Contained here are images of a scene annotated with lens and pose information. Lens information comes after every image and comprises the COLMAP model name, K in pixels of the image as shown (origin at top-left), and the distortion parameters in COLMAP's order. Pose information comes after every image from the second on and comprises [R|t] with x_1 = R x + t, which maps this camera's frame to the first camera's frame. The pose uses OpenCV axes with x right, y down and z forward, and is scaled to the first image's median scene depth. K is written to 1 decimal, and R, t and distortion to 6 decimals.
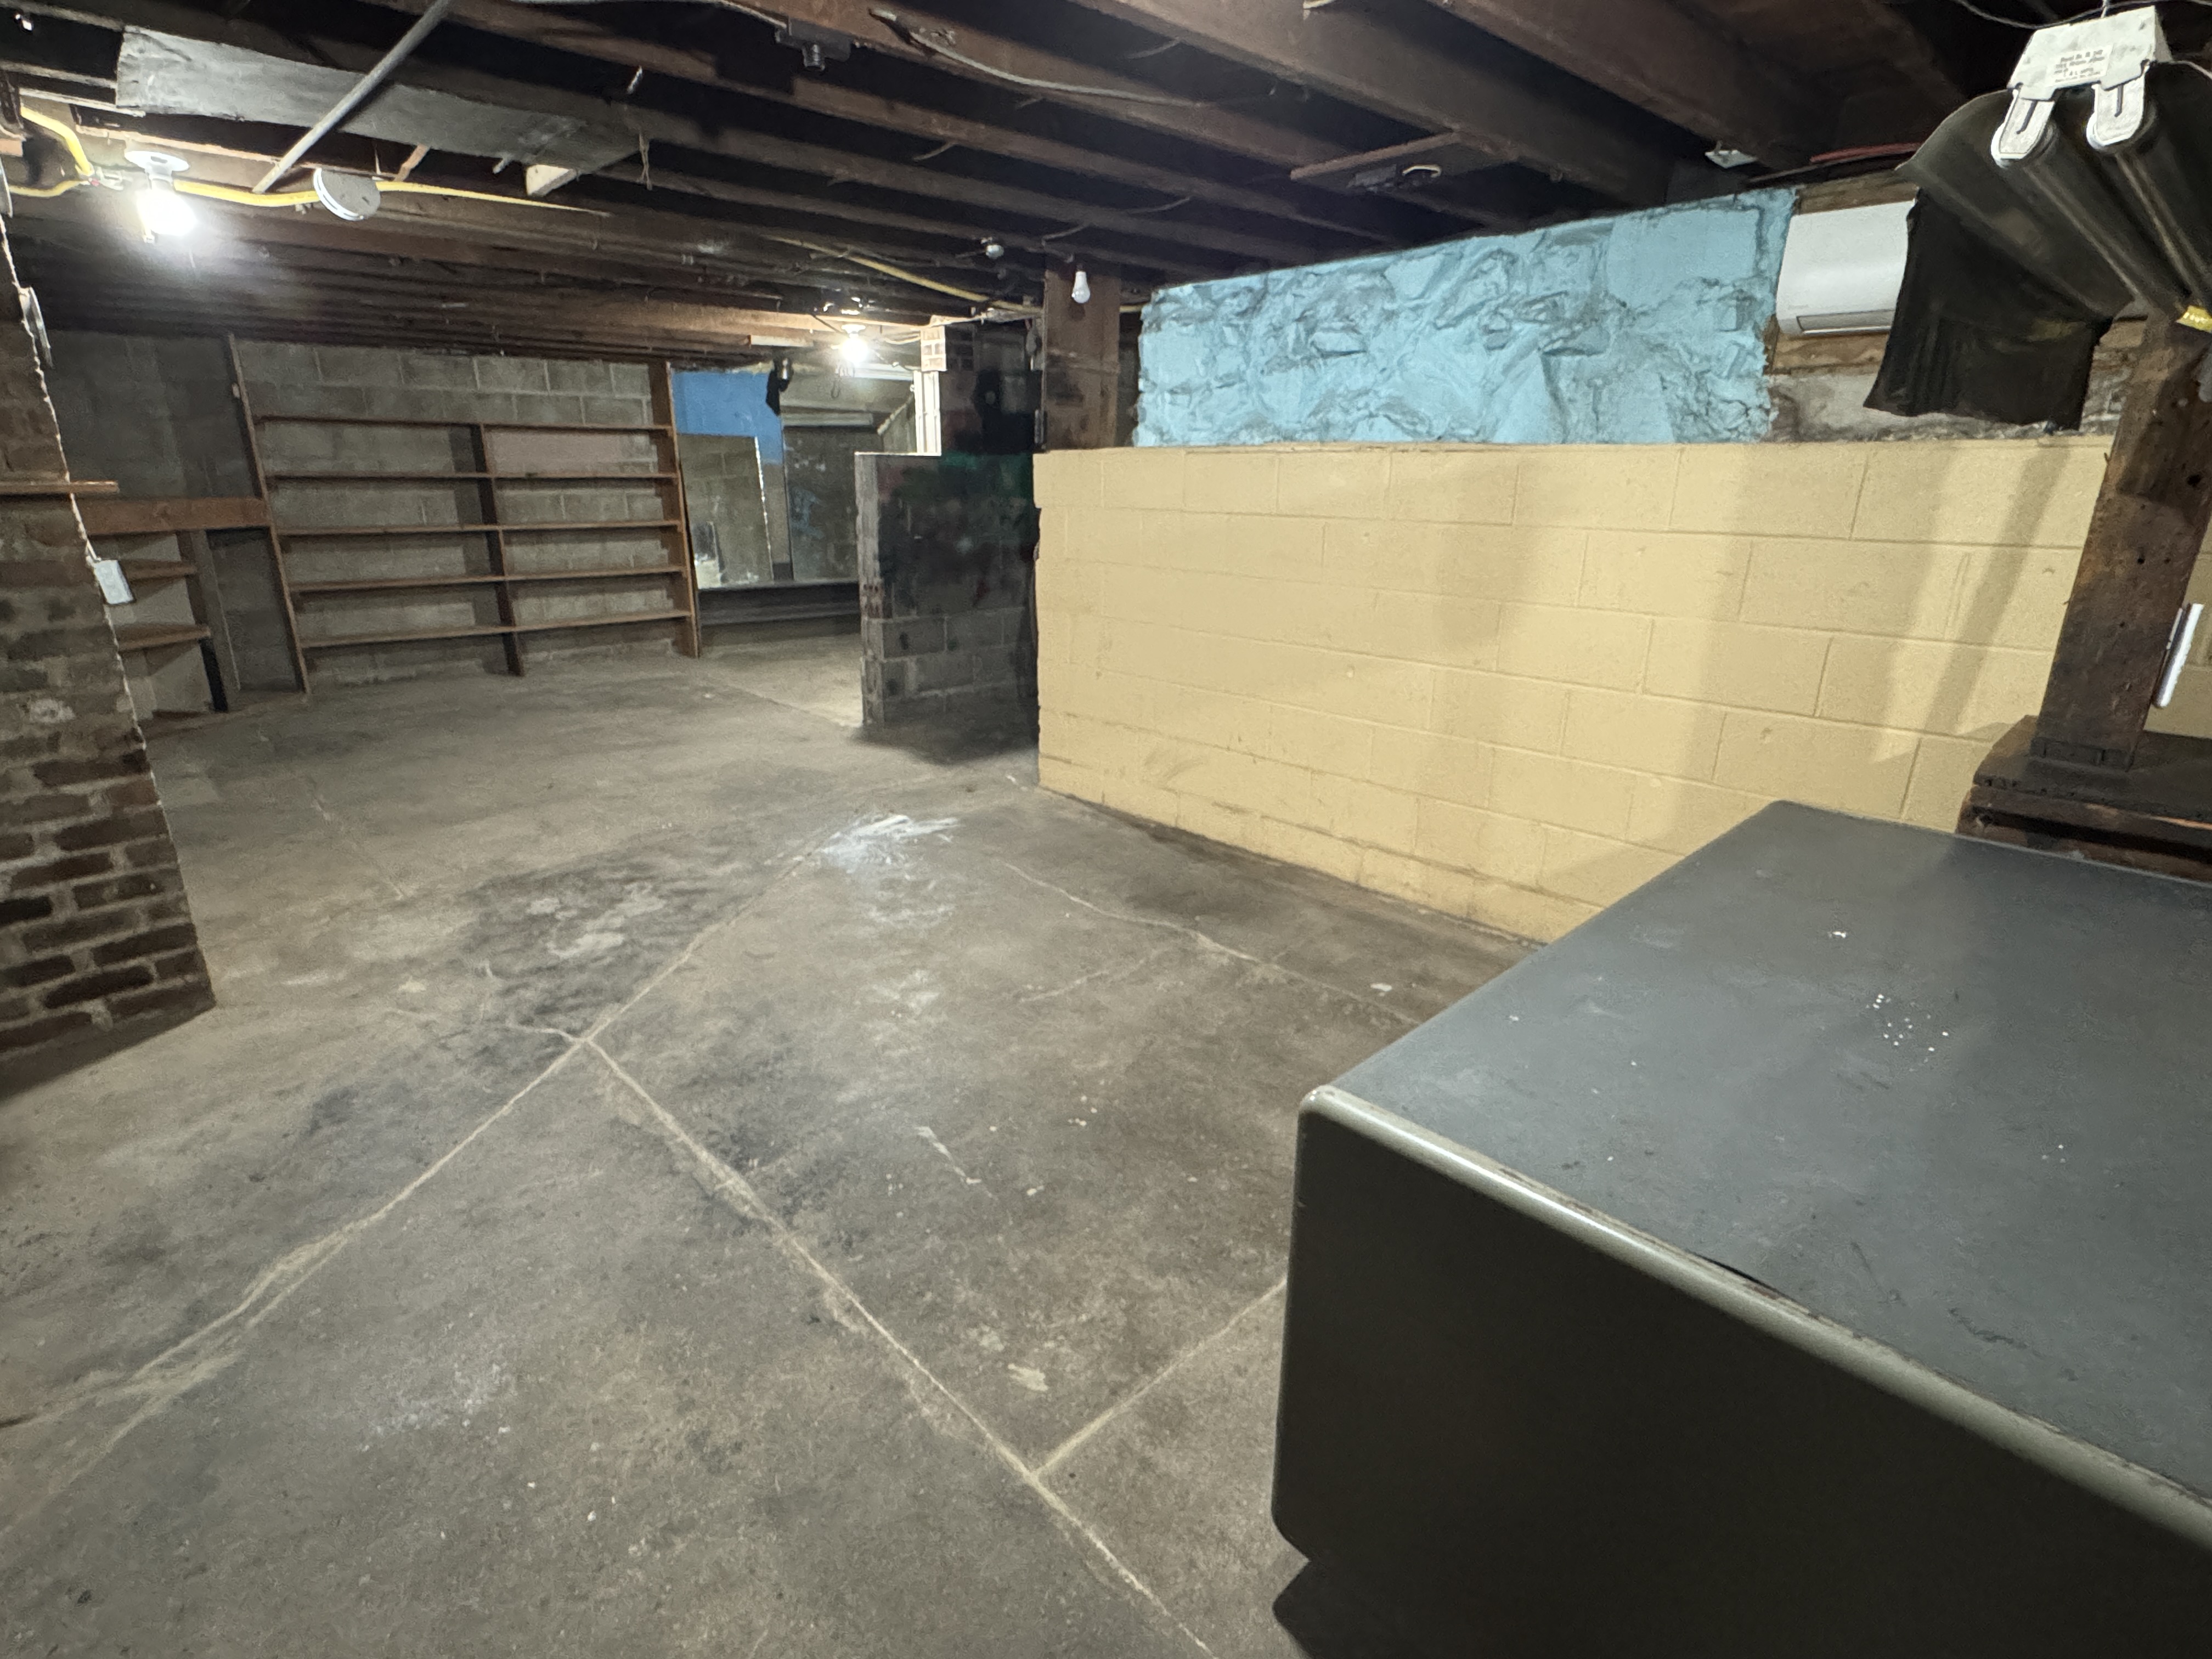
lens RADIAL K [[1091.2, 0, 1095.6], [0, 1091.2, 827.6], [0, 0, 1]] dist [-0.001193, -0.001182]
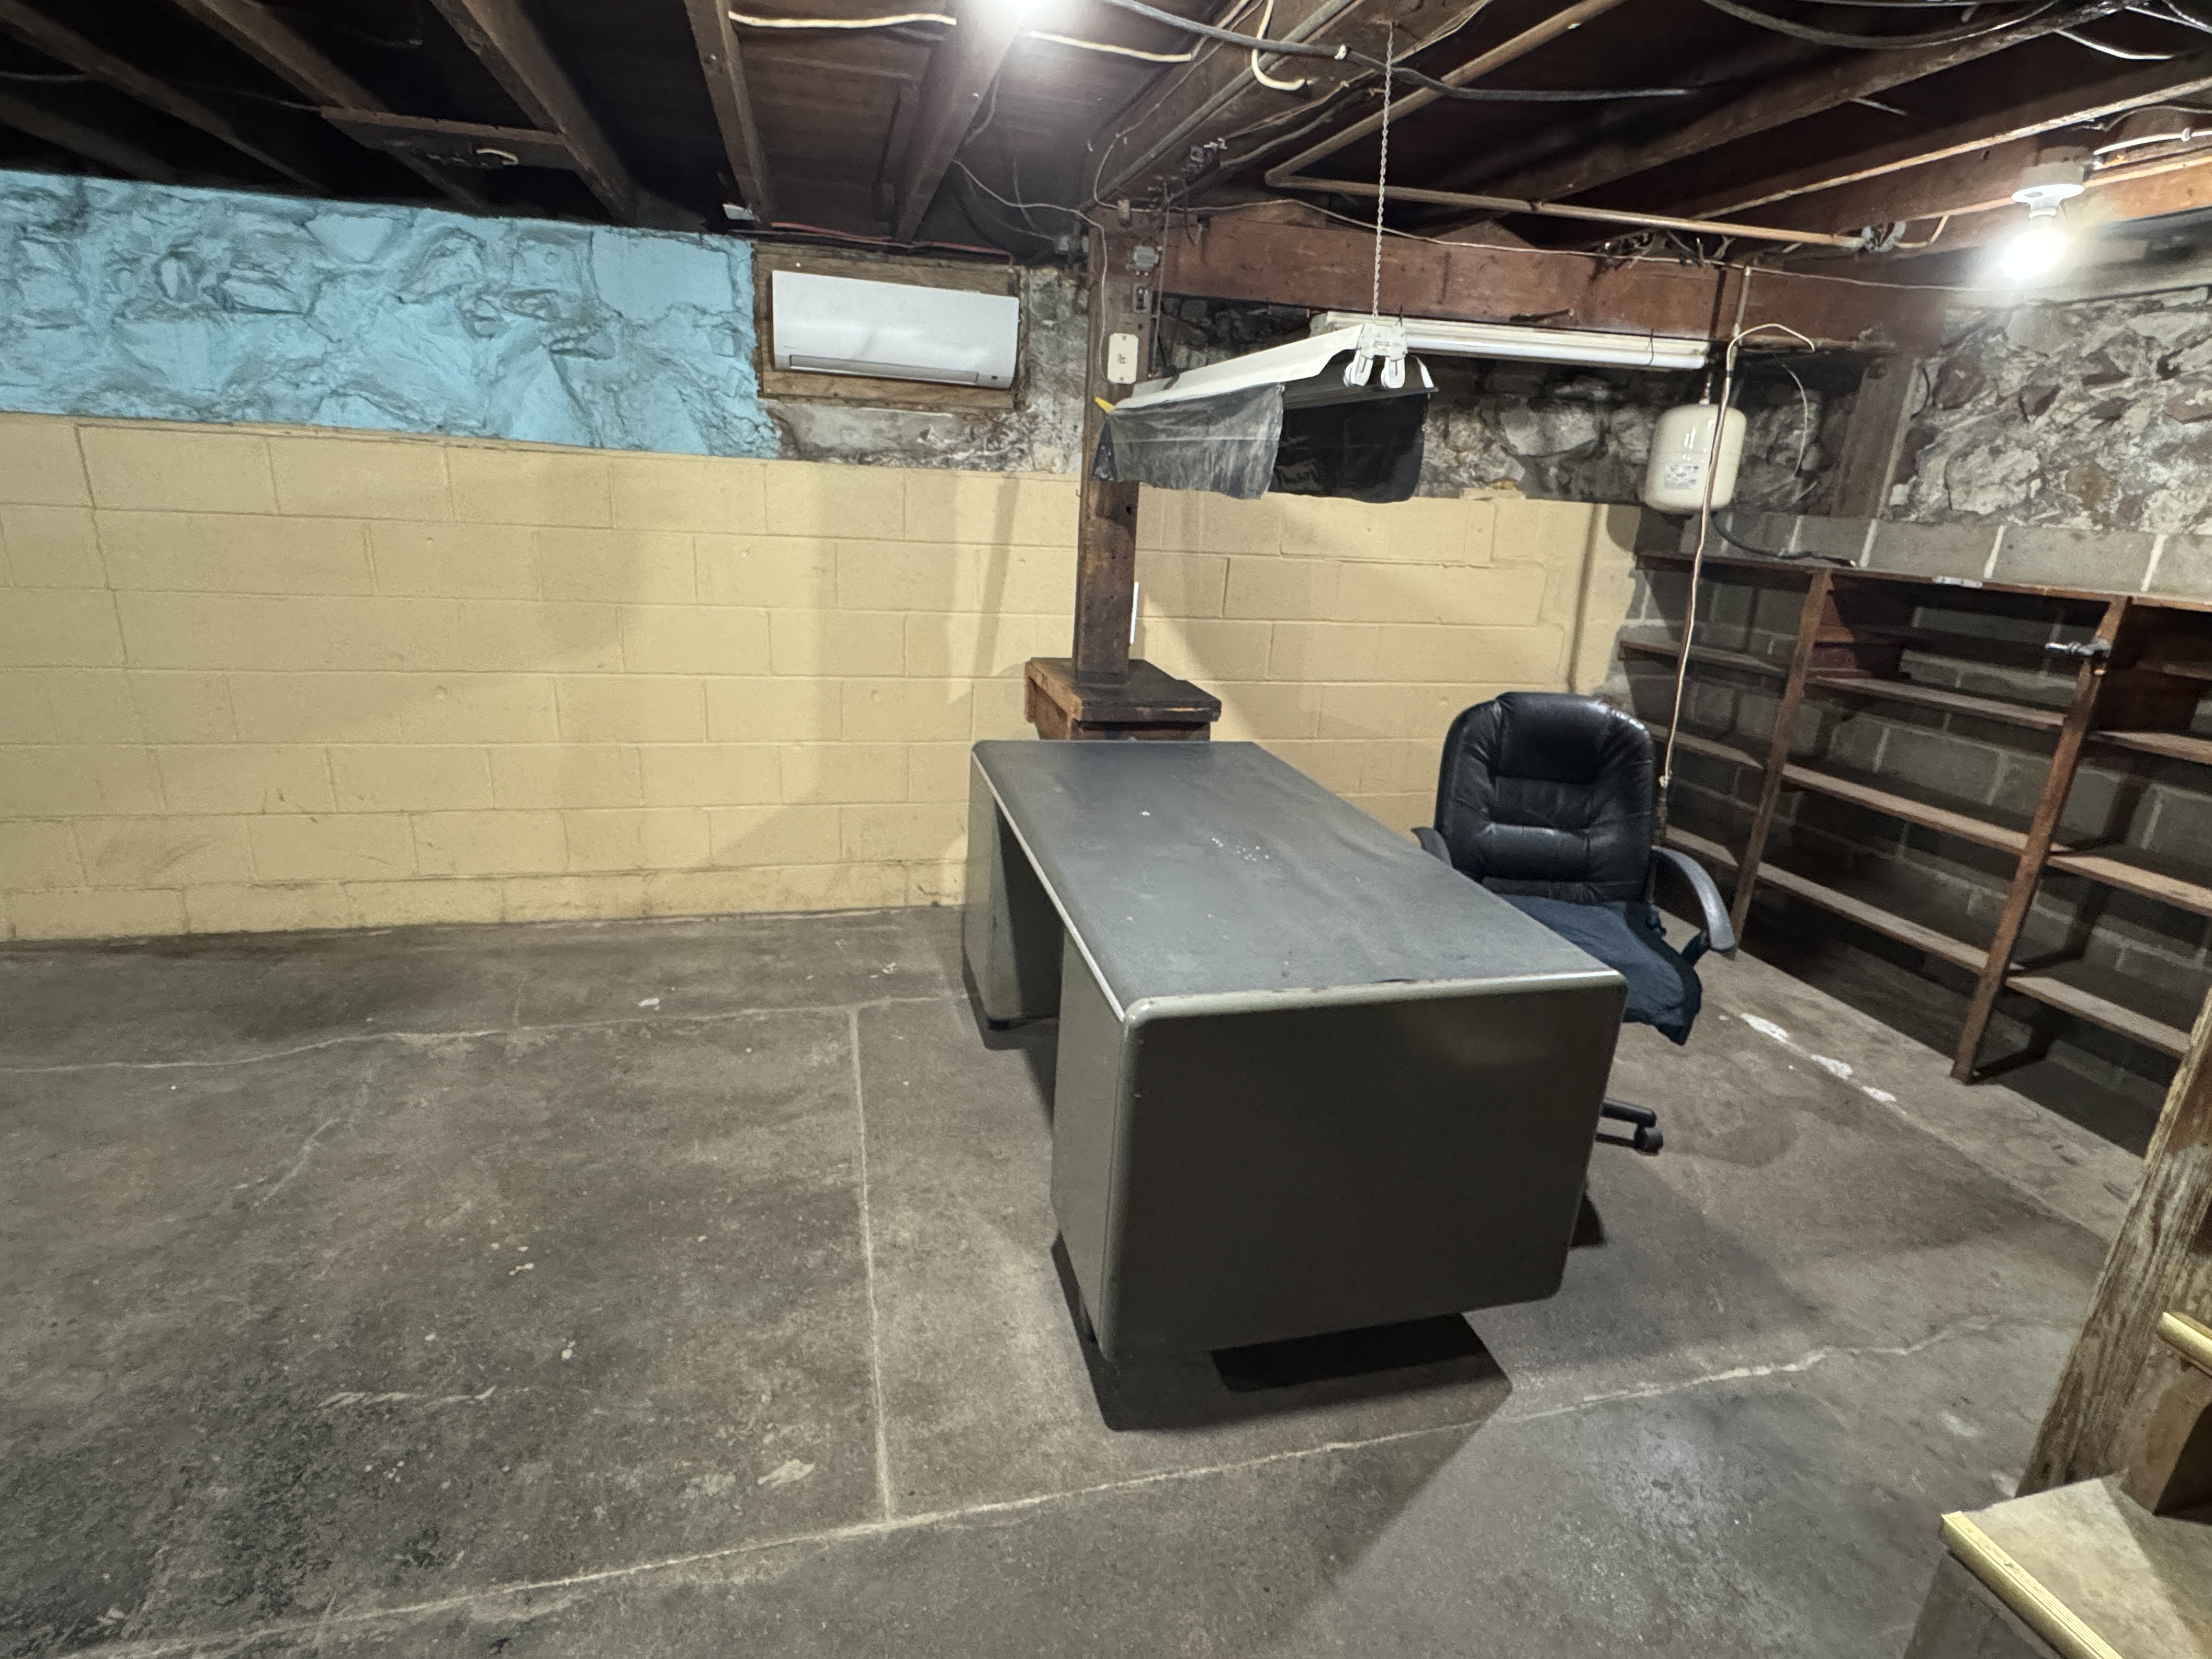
lens RADIAL K [[1091.2, 0, 1094.9], [0, 1091.2, 830.5], [0, 0, 1]] dist [-0.001193, -0.001182]
pose [[0.494120, -0.246425, 0.833738, -0.283992], [0.221178, 0.963067, 0.153568, -0.057867], [-0.840789, 0.108523, 0.530375, 0.105308]]
